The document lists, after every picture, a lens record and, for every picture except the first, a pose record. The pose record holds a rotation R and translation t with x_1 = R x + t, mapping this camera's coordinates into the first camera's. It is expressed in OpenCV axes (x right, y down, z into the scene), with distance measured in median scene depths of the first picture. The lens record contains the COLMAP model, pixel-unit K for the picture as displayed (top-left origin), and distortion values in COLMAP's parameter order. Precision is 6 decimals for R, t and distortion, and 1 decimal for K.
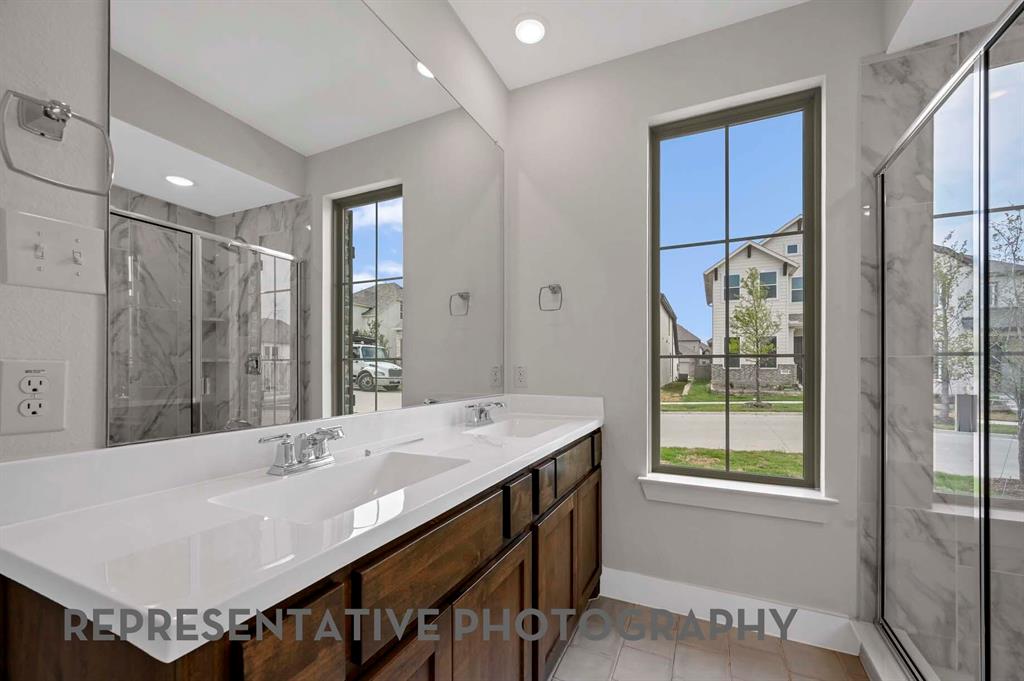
lens RADIAL K [[399.8, 0, 529.3], [0, 399.8, 369.3], [0, 0, 1]] dist [-0.000600, 0.000387]
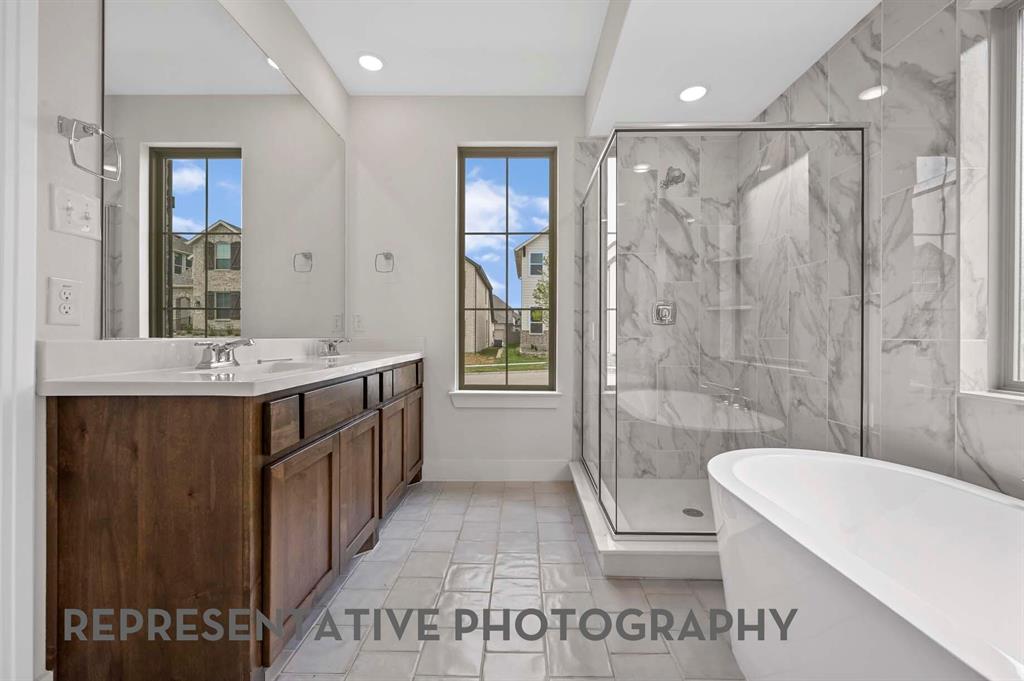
lens RADIAL K [[405.5, 0, 511.3], [0, 405.5, 335.8], [0, 0, 1]] dist [-0.000300, 0.000147]
pose [[0.923363, 0.003402, 0.383914, -0.075091], [-0.001281, 0.999982, -0.005779, 0.071653], [-0.383927, 0.004844, 0.923351, -0.401873]]
